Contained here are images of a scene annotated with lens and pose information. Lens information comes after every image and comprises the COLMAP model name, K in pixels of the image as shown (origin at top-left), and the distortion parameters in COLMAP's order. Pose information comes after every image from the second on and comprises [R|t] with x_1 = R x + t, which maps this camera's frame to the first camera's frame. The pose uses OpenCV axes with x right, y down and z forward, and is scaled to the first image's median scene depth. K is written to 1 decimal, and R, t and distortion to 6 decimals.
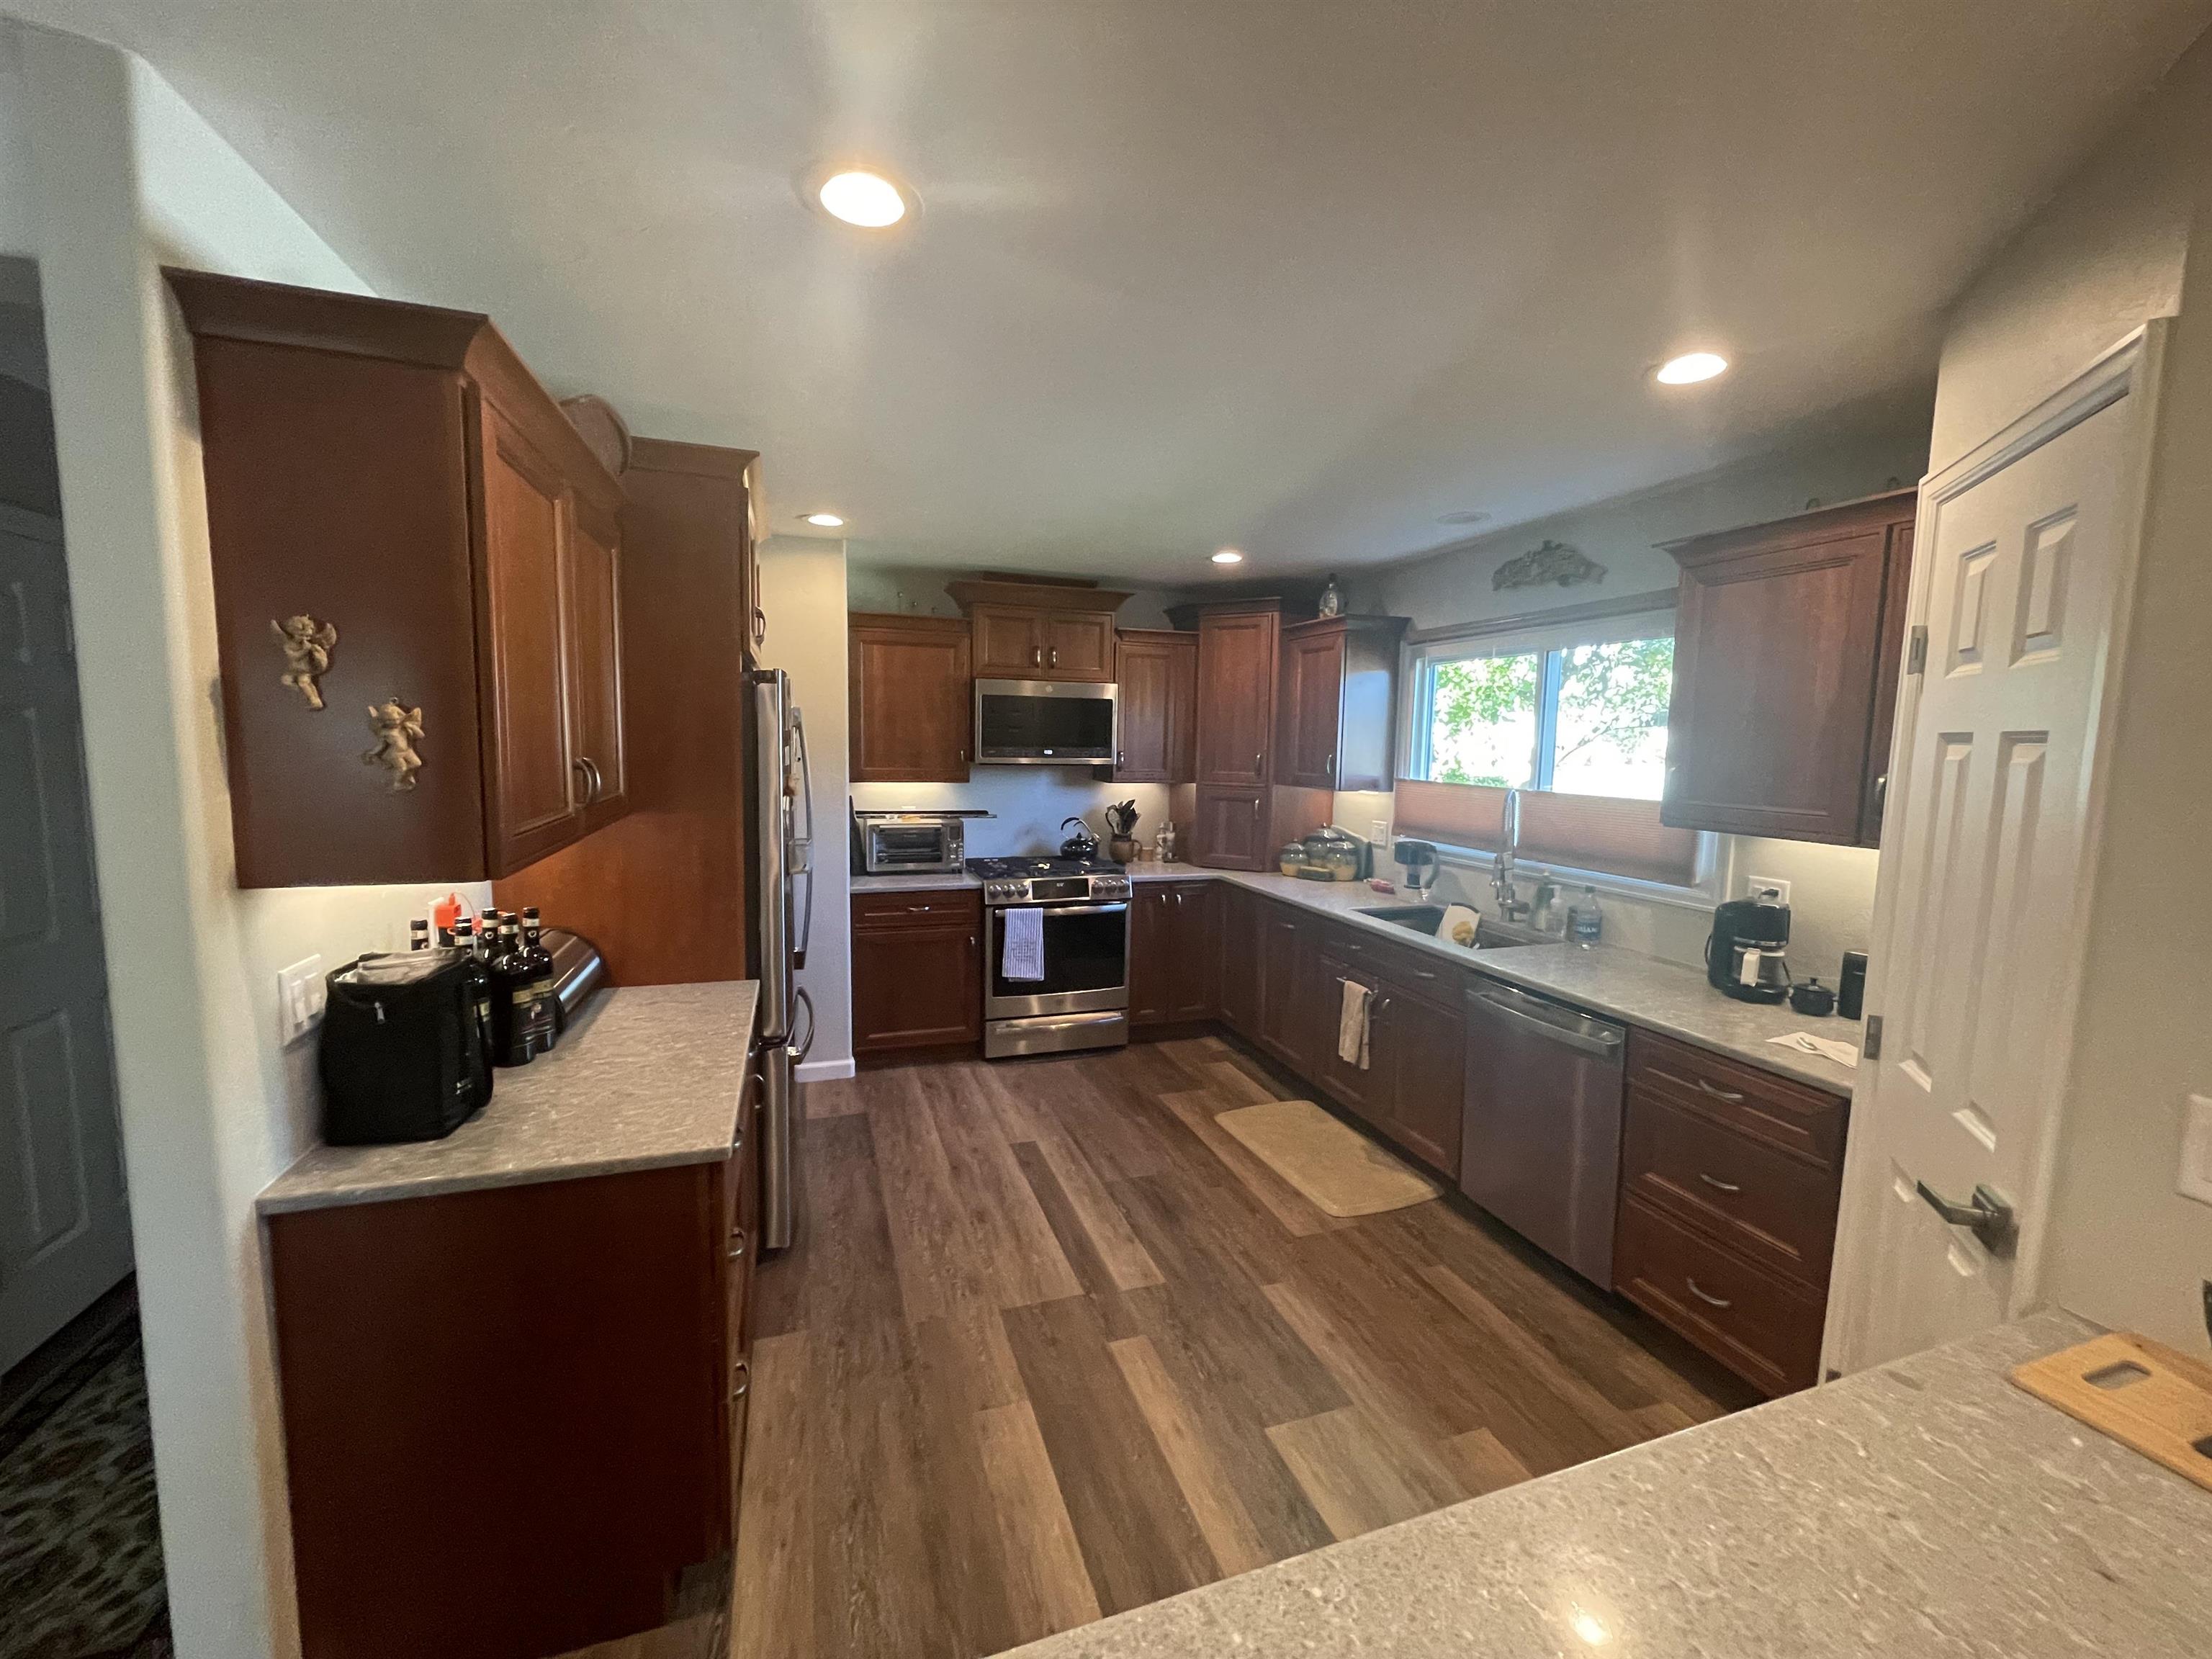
lens RADIAL K [[895.1, 0, 1106.0], [0, 895.1, 829.5], [0, 0, 1]] dist [0.000160, -0.000030]
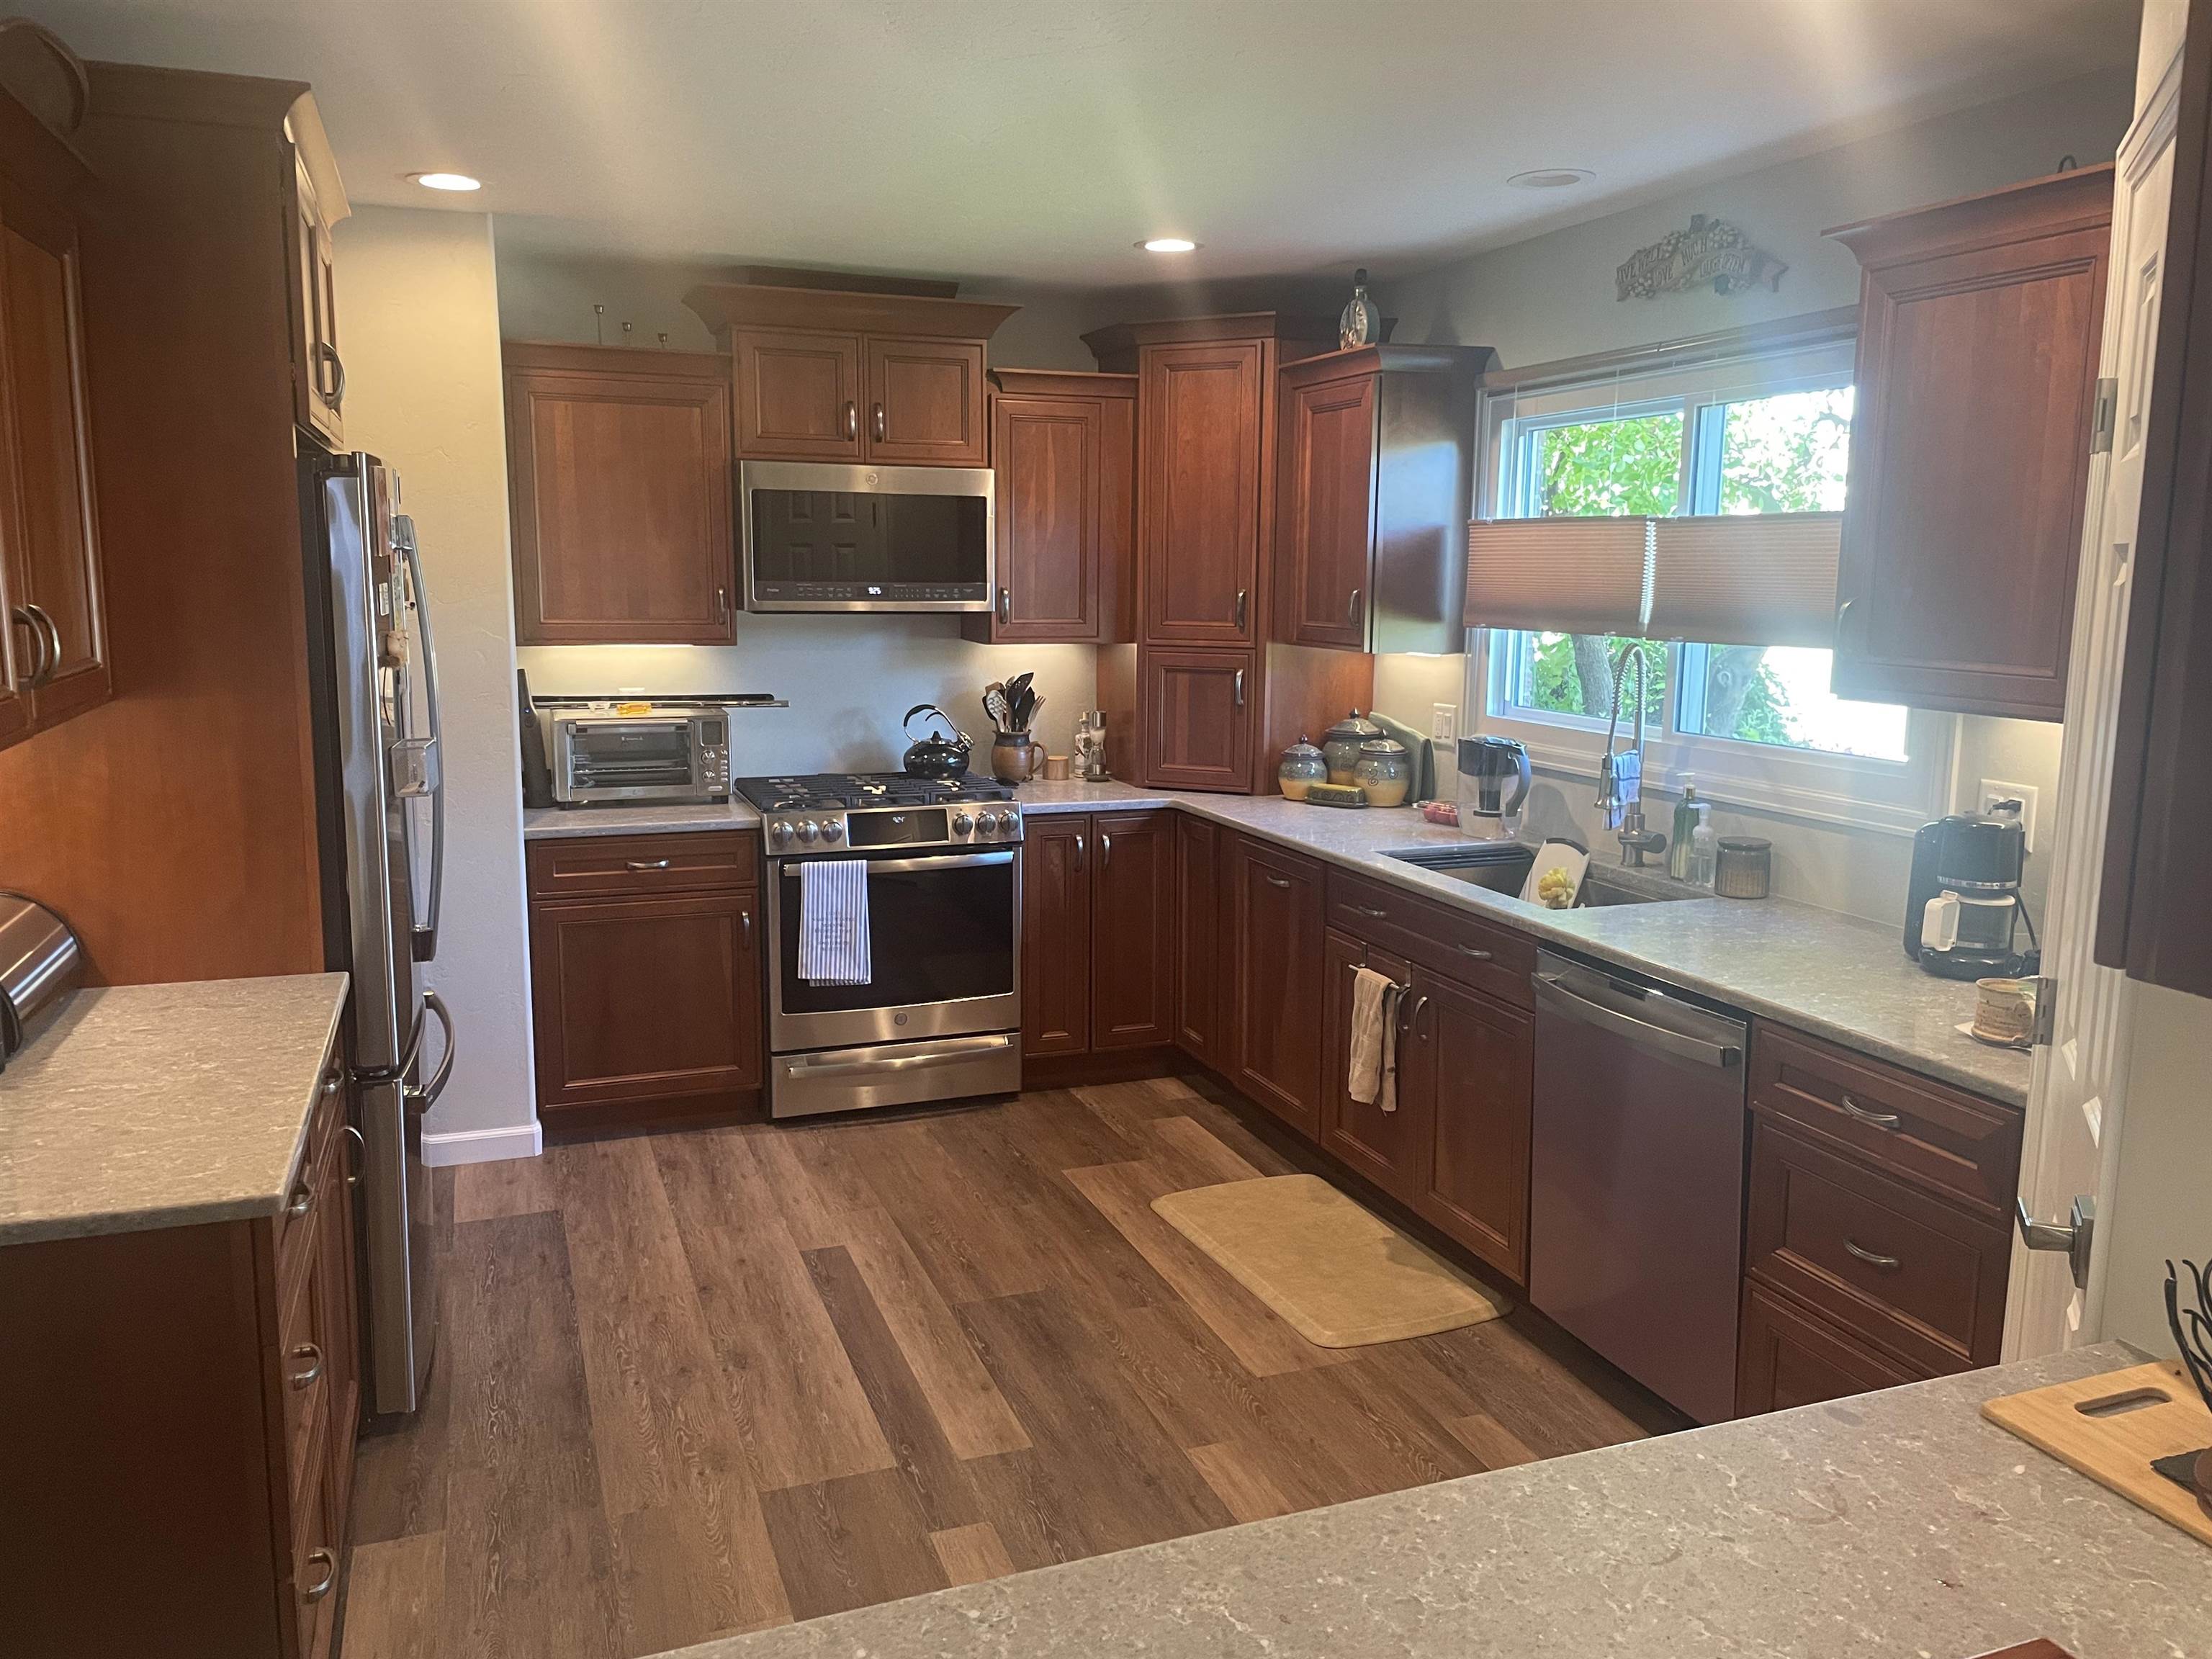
lens RADIAL K [[1672.0, 0, 1107.8], [0, 1672.0, 819.4], [0, 0, 1]] dist [0.094554, -0.123853]
pose [[0.999523, -0.014211, 0.027434, 0.068051], [0.012804, 0.998626, 0.050807, 0.009477], [-0.028119, -0.050431, 0.998332, -0.109030]]
